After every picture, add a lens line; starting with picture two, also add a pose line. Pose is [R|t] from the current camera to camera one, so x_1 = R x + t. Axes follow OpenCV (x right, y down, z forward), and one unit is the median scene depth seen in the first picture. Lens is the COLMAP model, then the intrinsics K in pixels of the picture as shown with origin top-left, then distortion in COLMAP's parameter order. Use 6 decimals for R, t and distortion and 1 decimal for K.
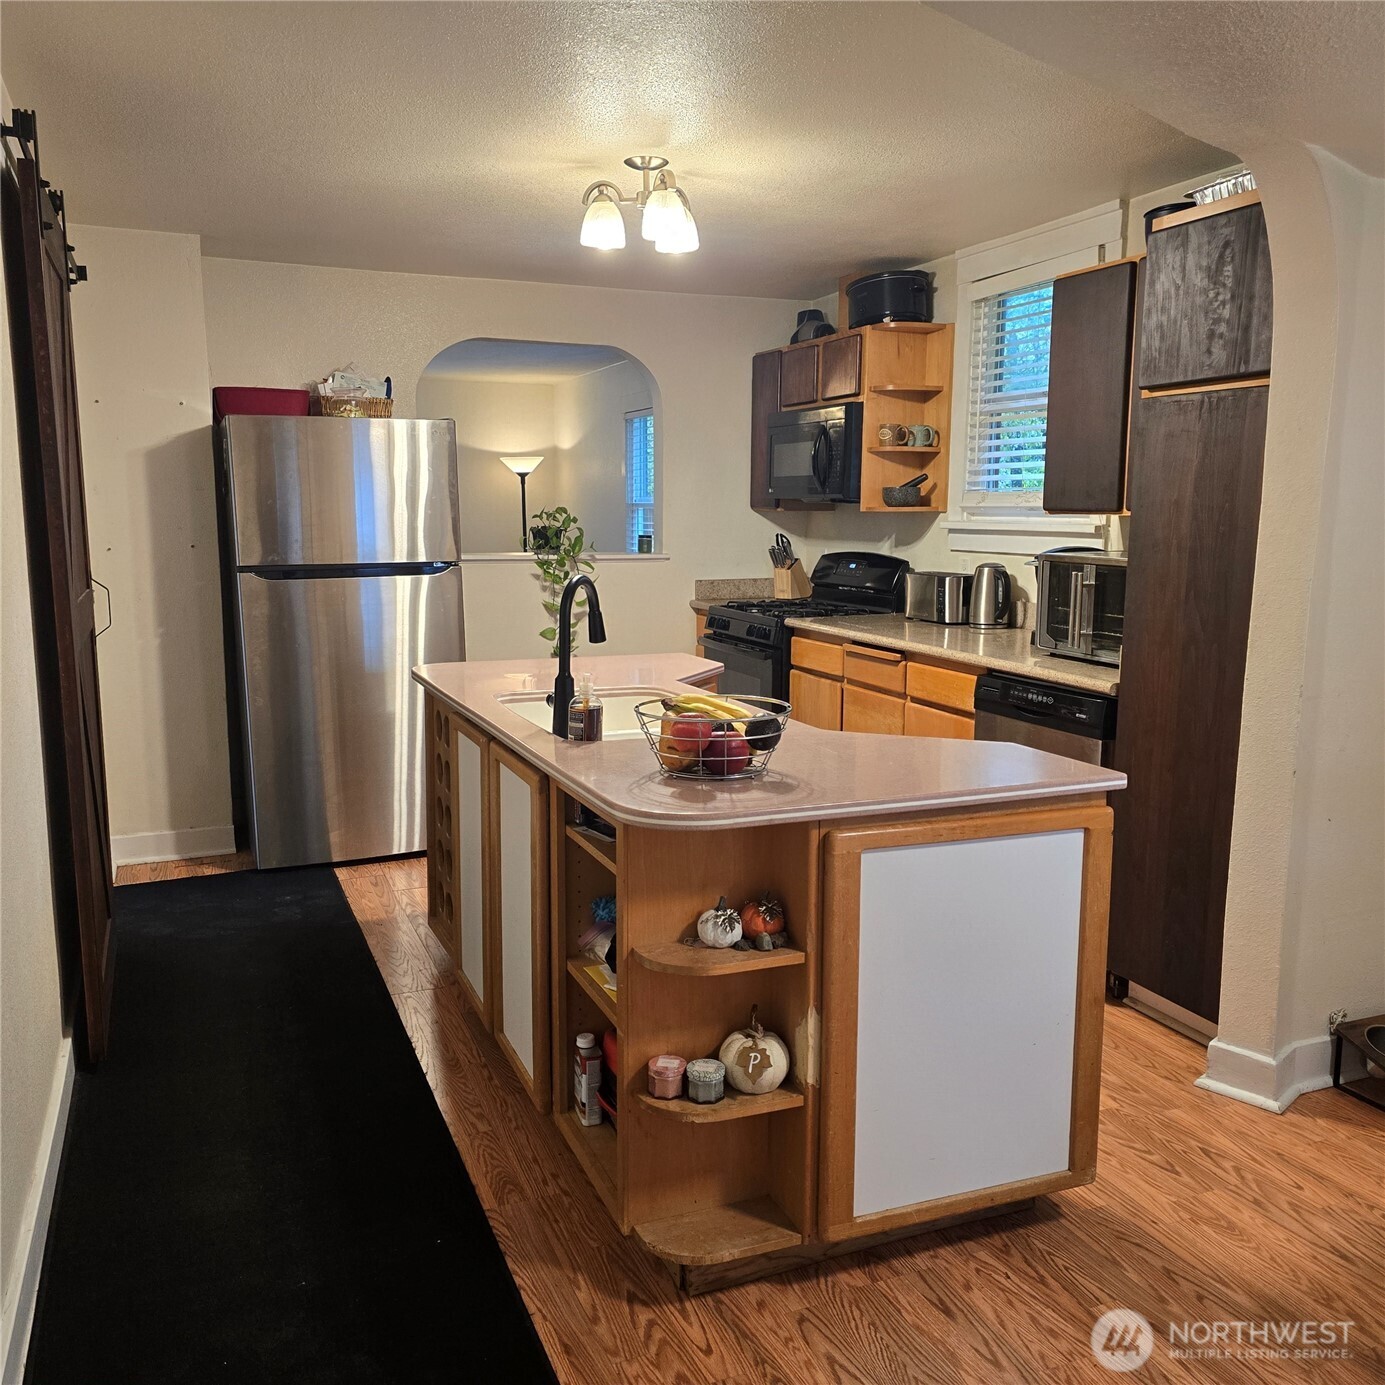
lens RADIAL K [[1245.2, 0, 697.7], [0, 1245.2, 699.1], [0, 0, 1]] dist [0.093095, -0.098936]
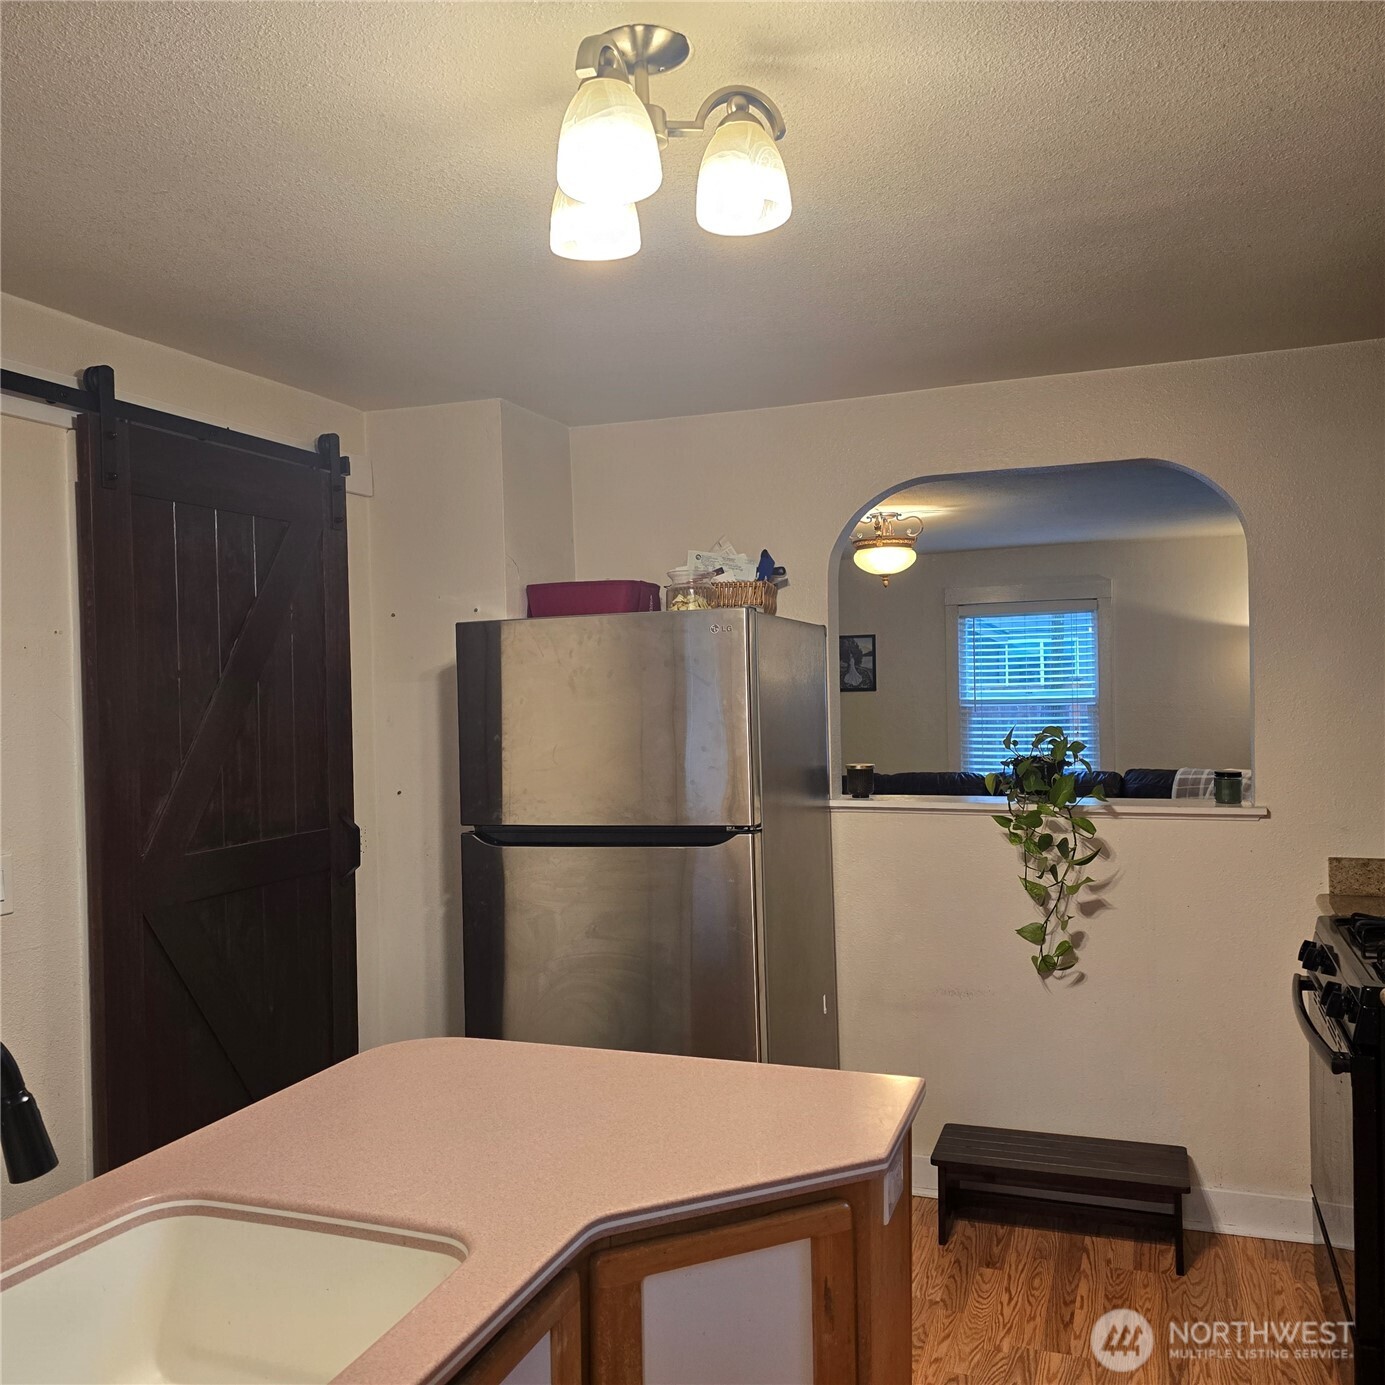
lens RADIAL K [[1245.2, 0, 686.6], [0, 1245.2, 689.2], [0, 0, 1]] dist [0.093095, -0.098936]
pose [[0.740091, -0.021157, -0.672174, 0.178522], [-0.081568, 0.989302, -0.120948, -0.086699], [0.667542, 0.144341, 0.730448, 0.449410]]
